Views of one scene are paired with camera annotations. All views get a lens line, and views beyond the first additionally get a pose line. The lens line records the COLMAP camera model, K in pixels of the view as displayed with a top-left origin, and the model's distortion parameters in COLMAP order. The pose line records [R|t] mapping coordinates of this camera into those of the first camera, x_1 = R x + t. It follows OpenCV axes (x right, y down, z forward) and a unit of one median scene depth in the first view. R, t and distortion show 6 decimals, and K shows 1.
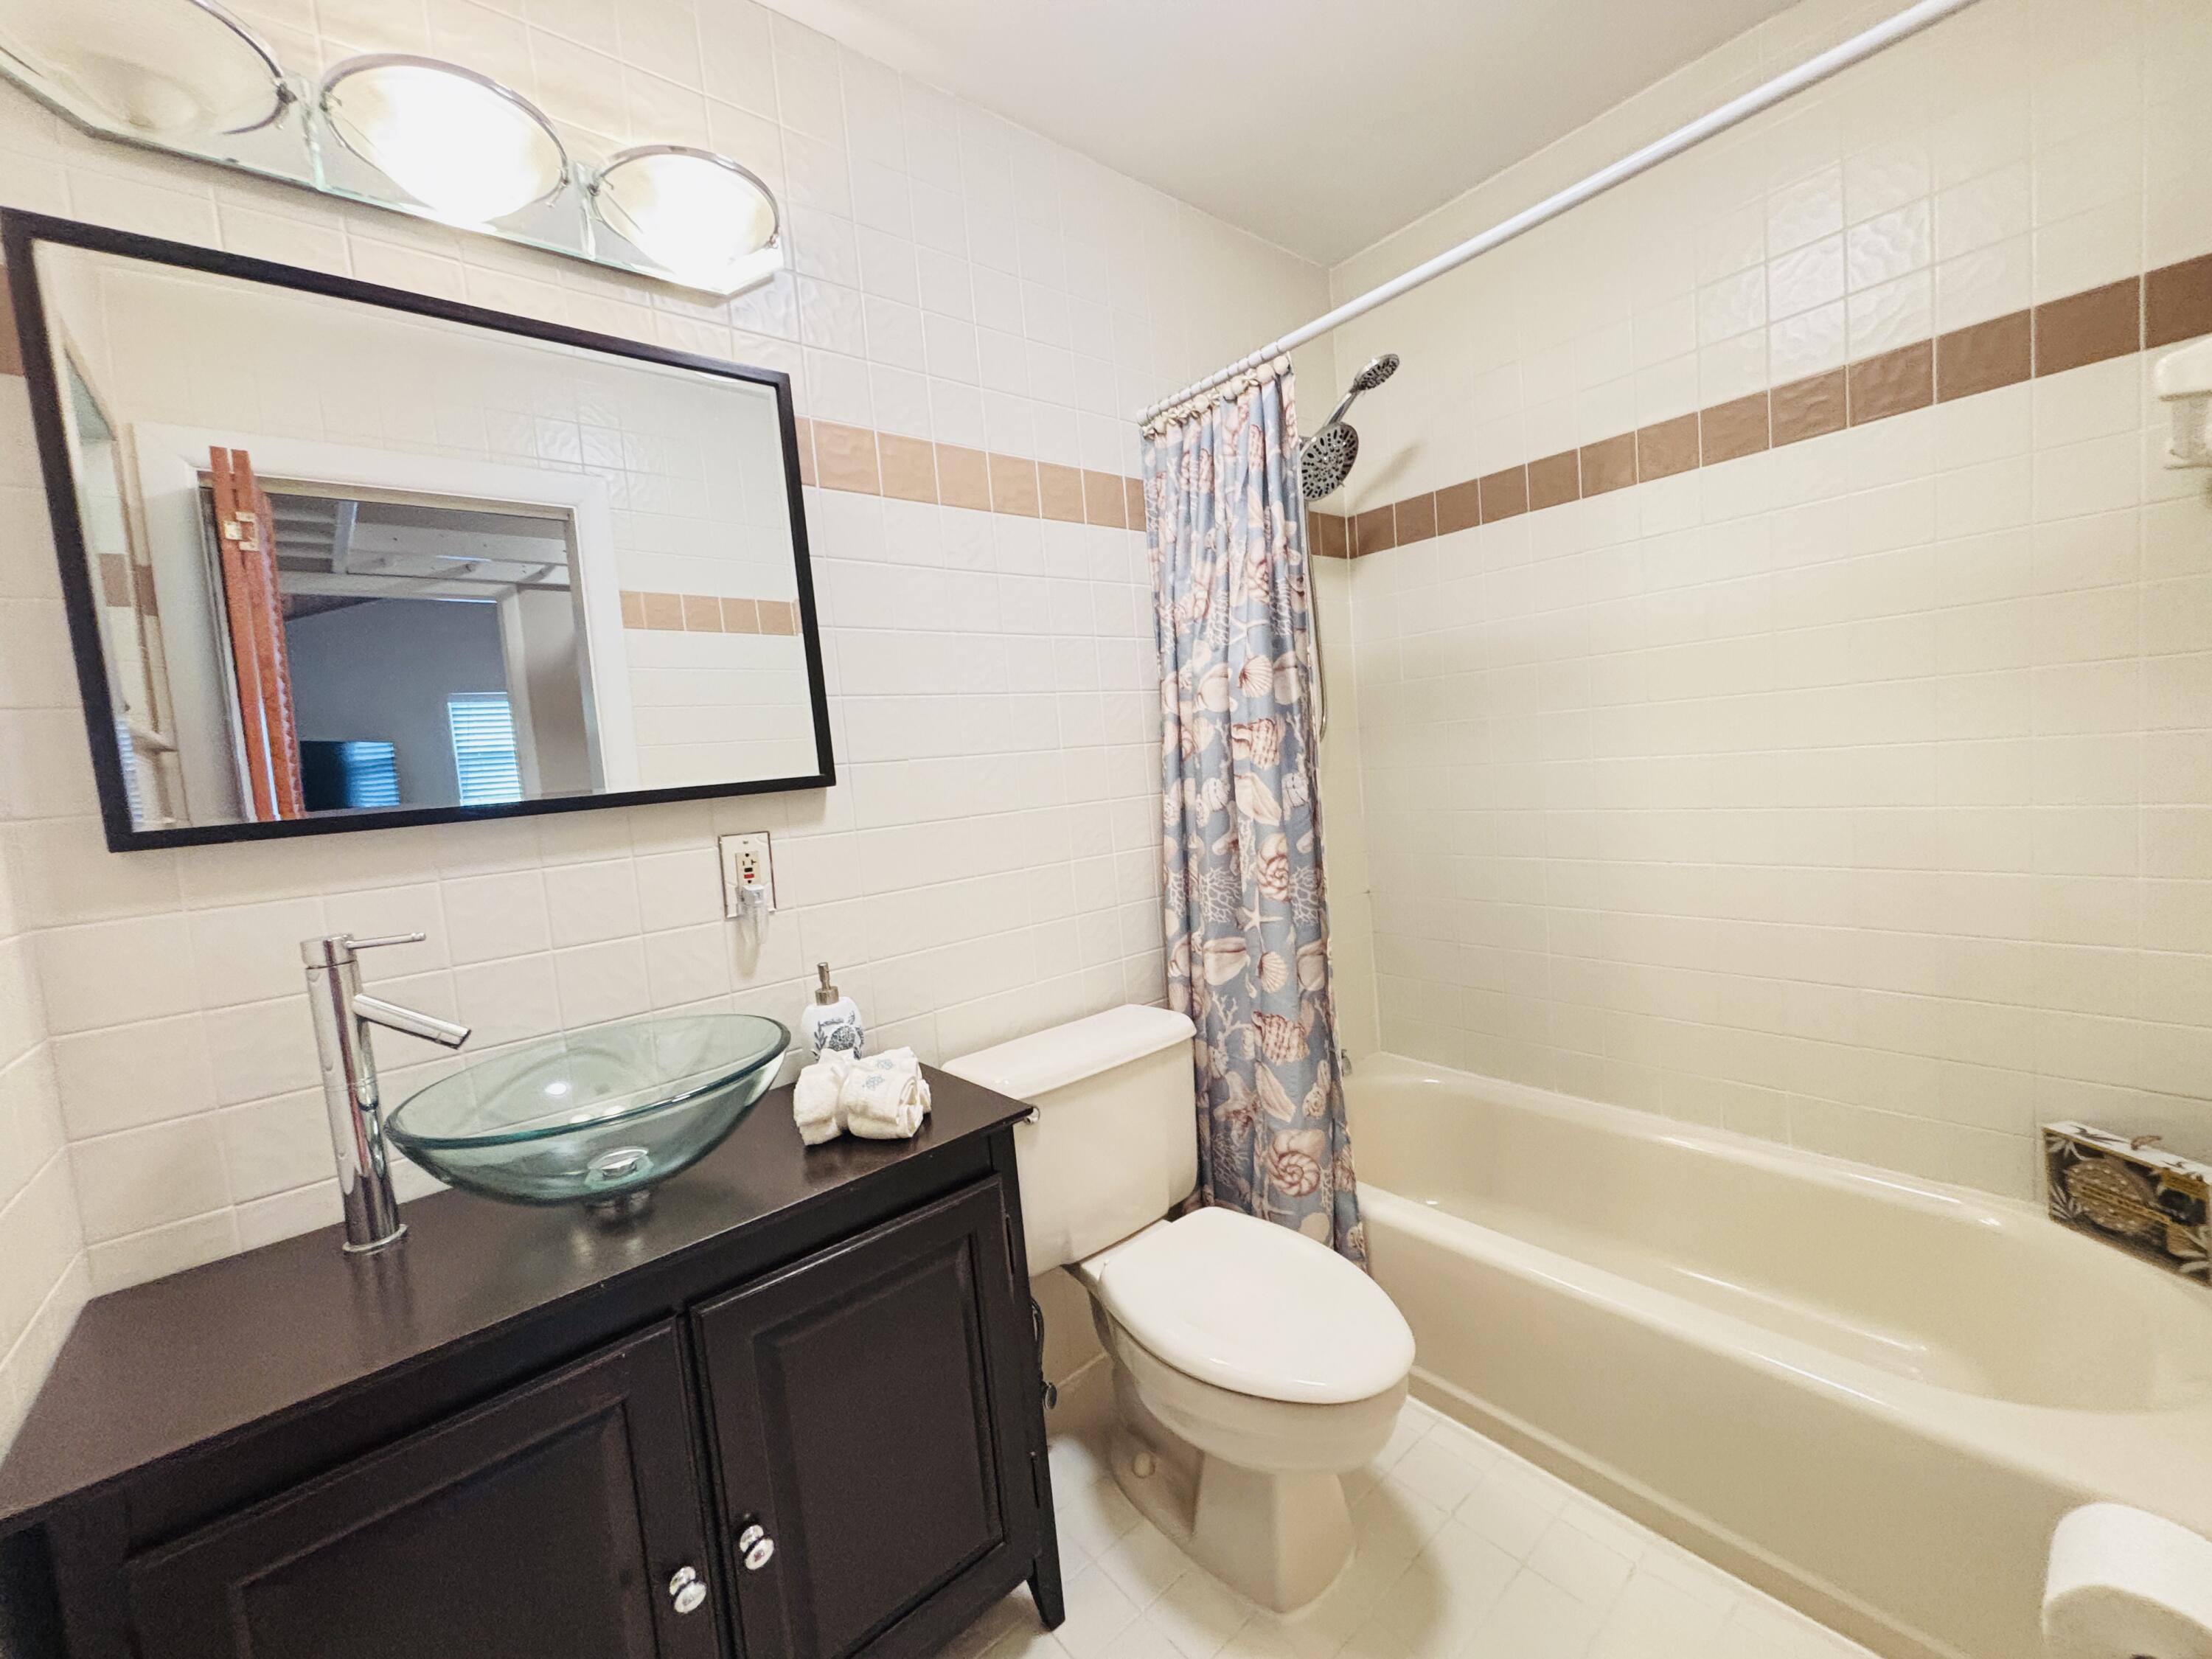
lens RADIAL K [[885.0, 0, 1101.5], [0, 885.0, 821.1], [0, 0, 1]] dist [-0.002763, 0.000137]
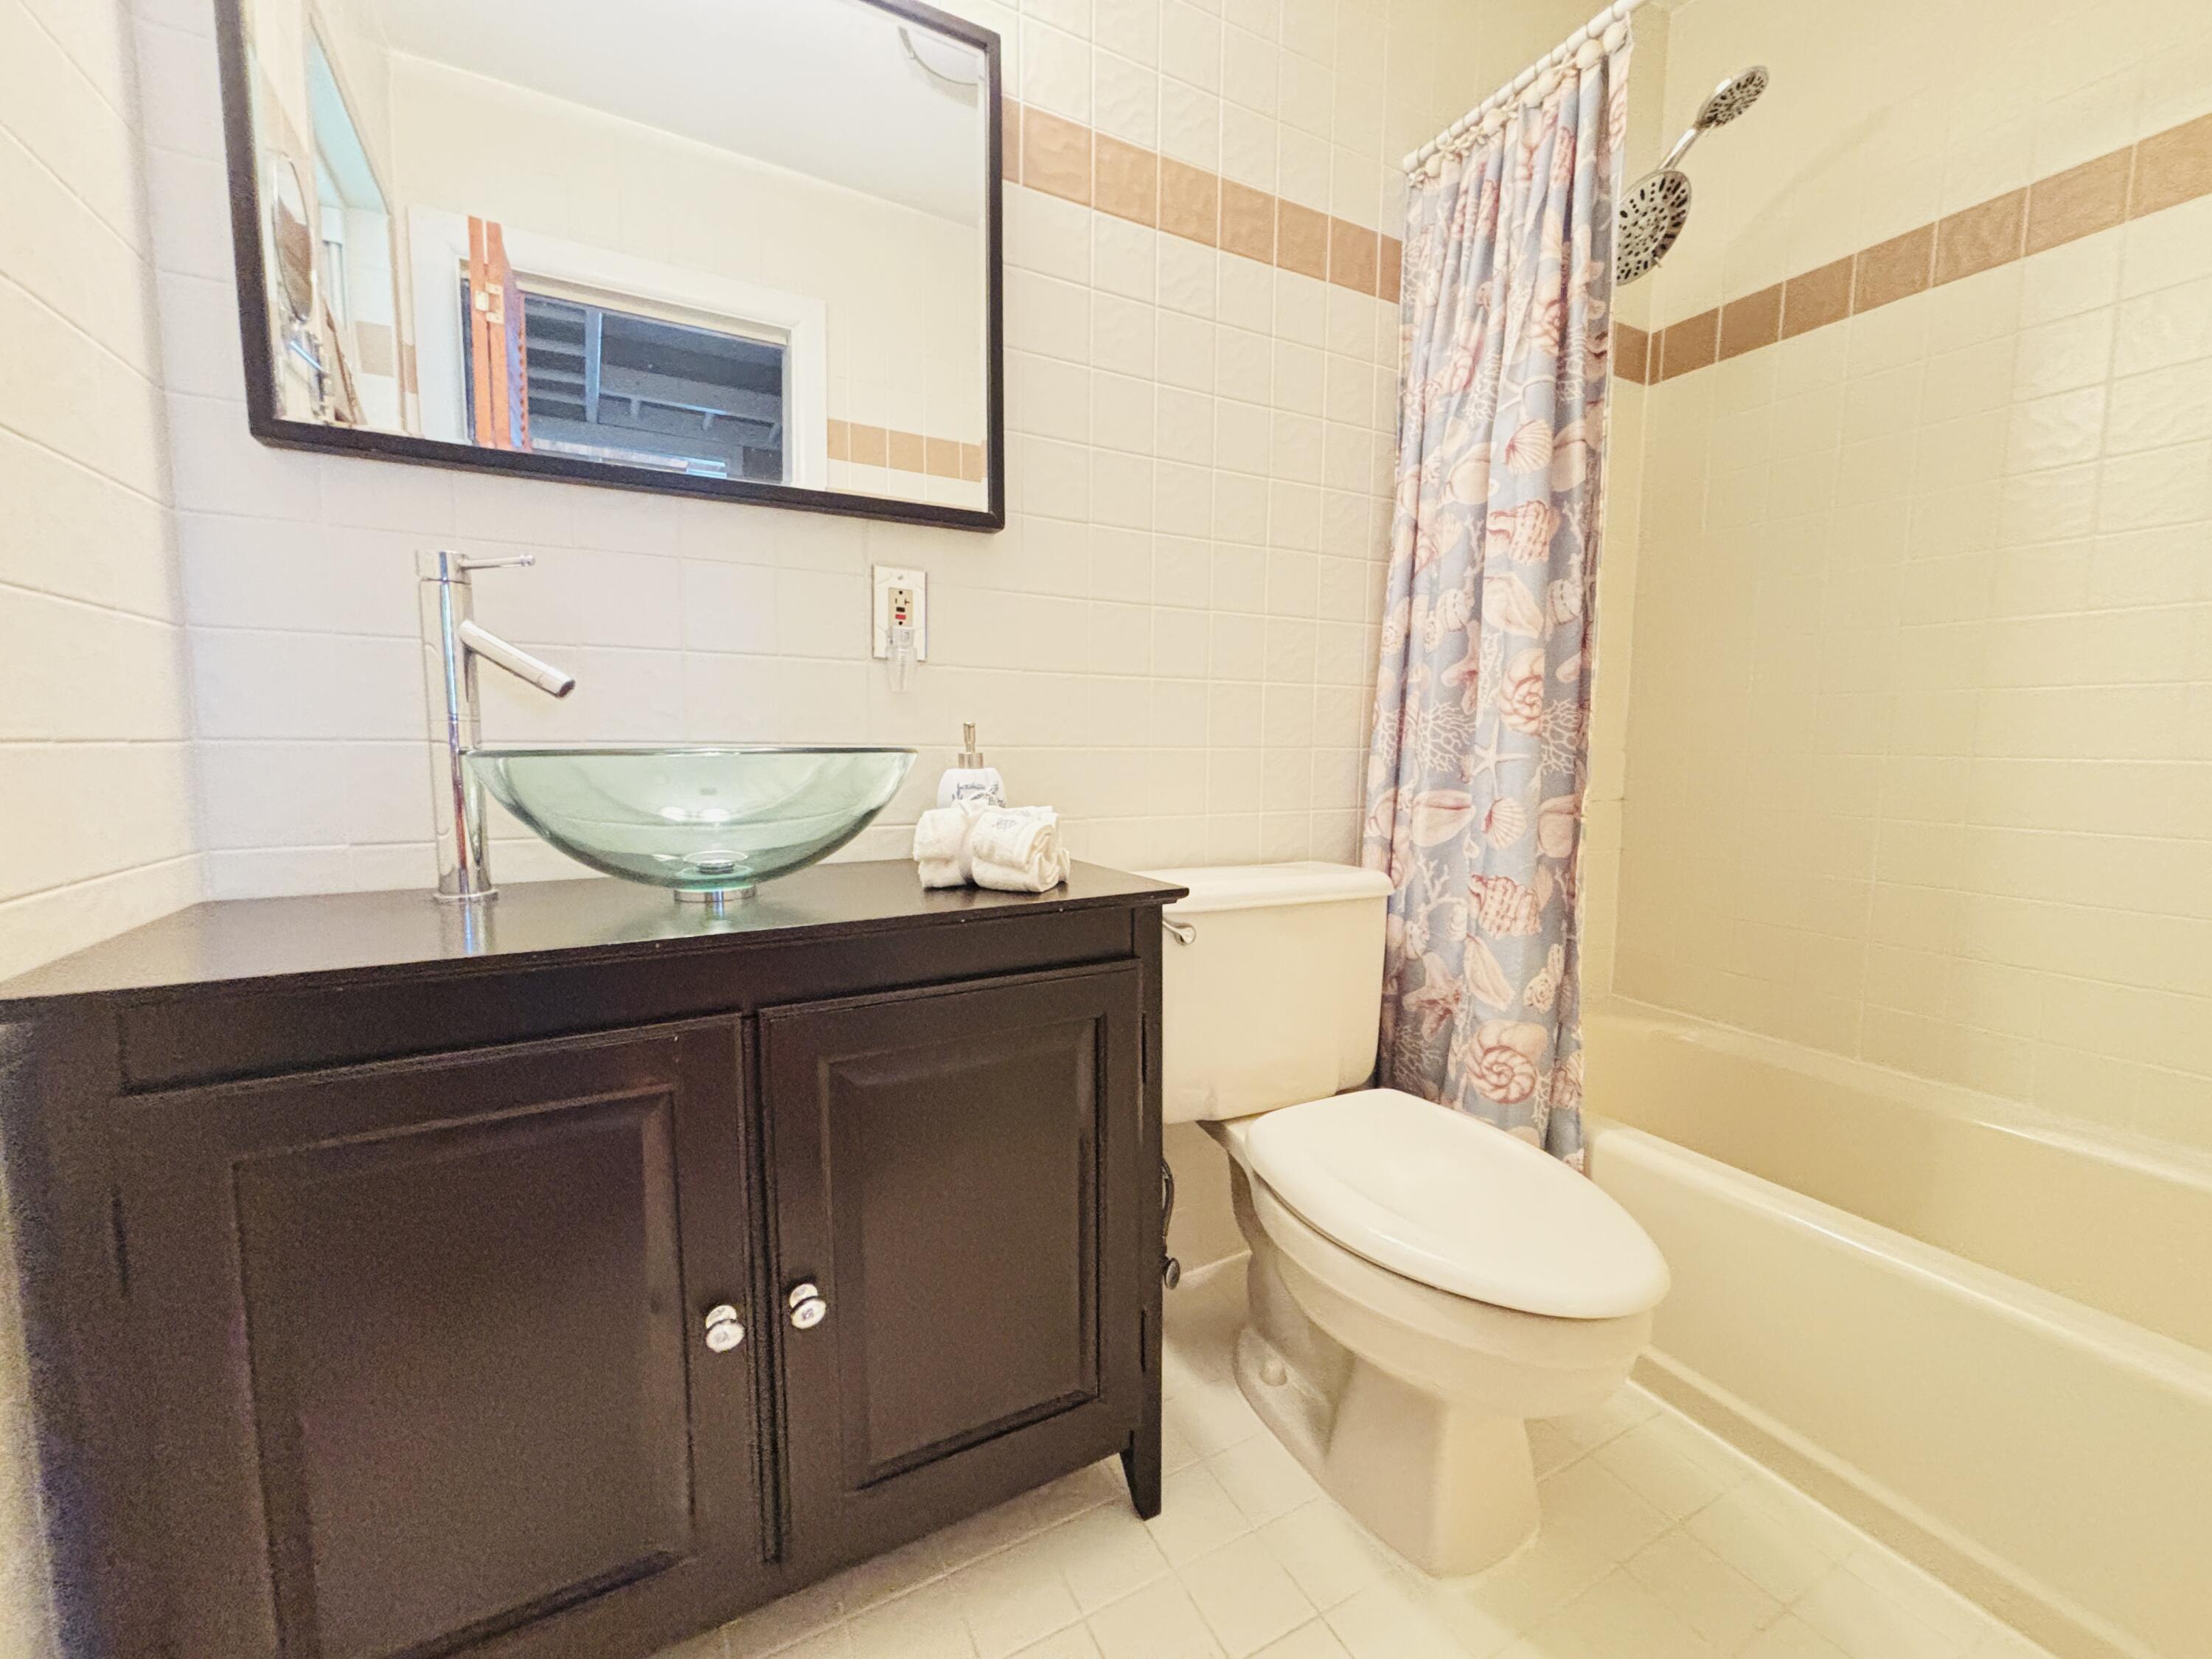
lens RADIAL K [[885.0, 0, 1101.5], [0, 885.0, 821.1], [0, 0, 1]] dist [-0.002763, 0.000137]
pose [[0.973277, 0.110878, -0.201093, -0.000585], [-0.105265, 0.993702, 0.038426, 0.175293], [0.204087, -0.016231, 0.978818, 0.140268]]
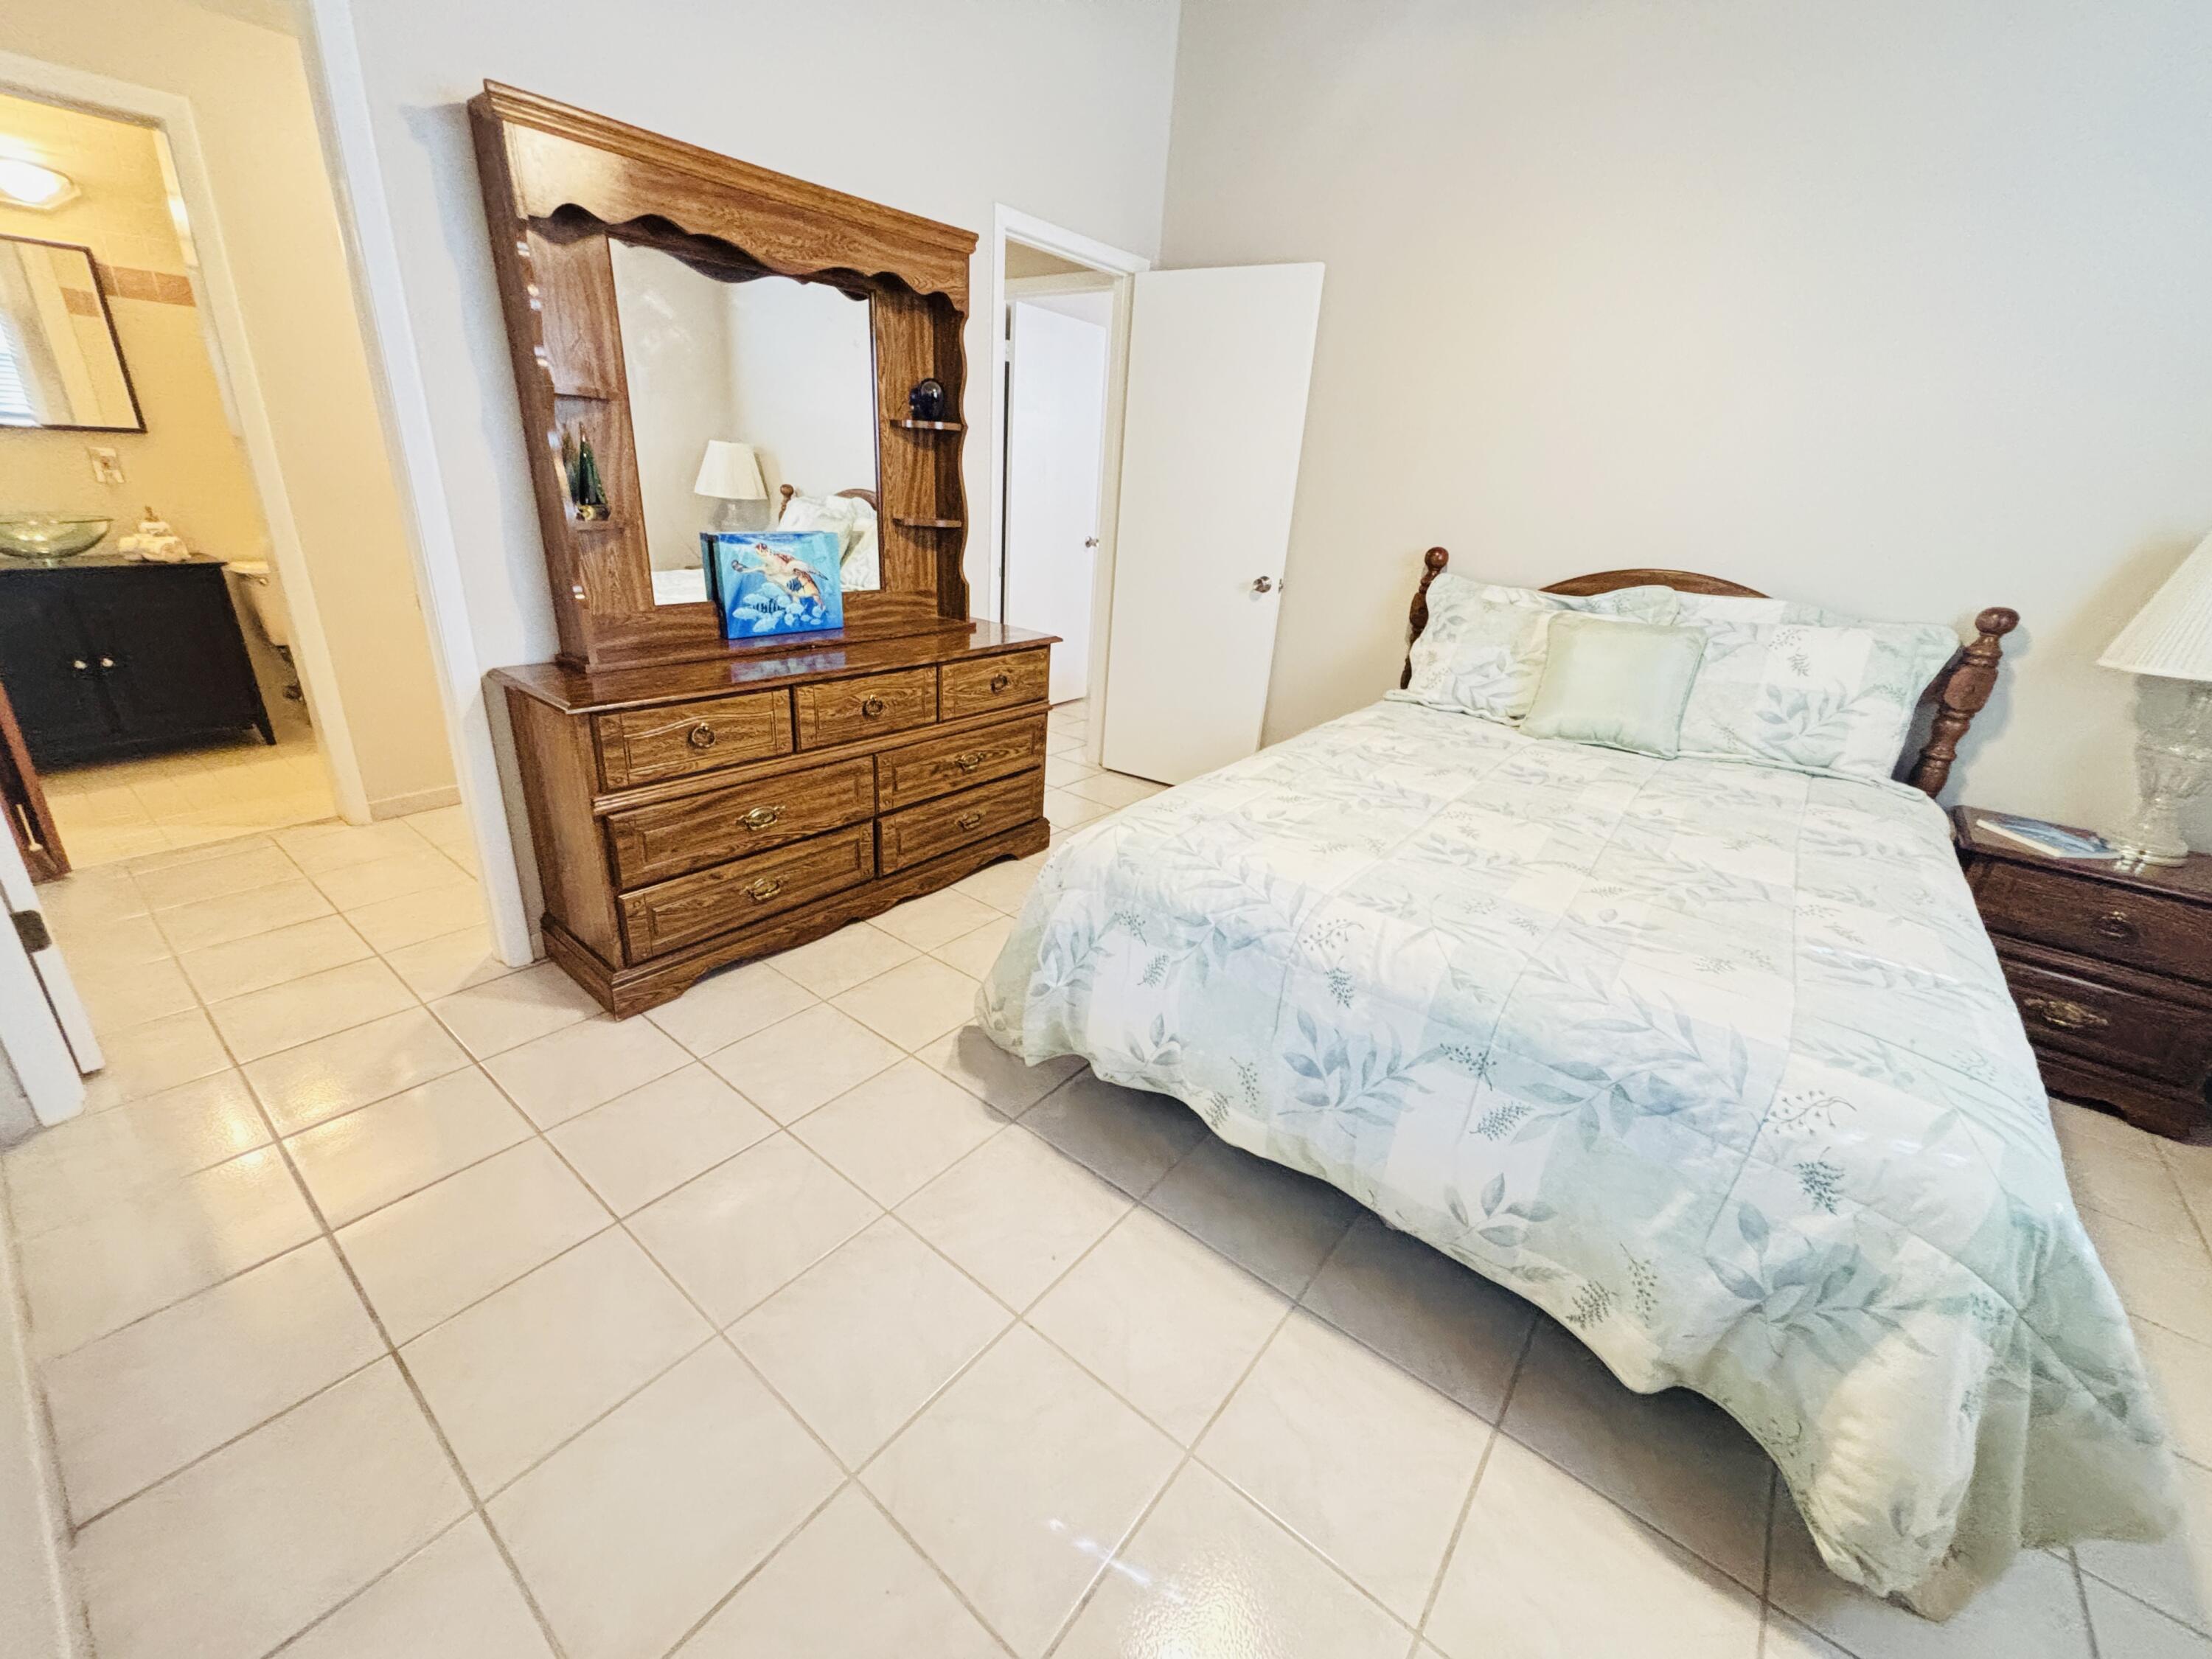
lens RADIAL K [[885.0, 0, 1101.5], [0, 885.0, 821.1], [0, 0, 1]] dist [-0.002763, 0.000137]
pose [[0.968998, 0.069871, 0.236981, 1.557750], [-0.140251, 0.945214, 0.294790, -0.102313], [-0.203401, -0.318888, 0.925710, -1.912012]]
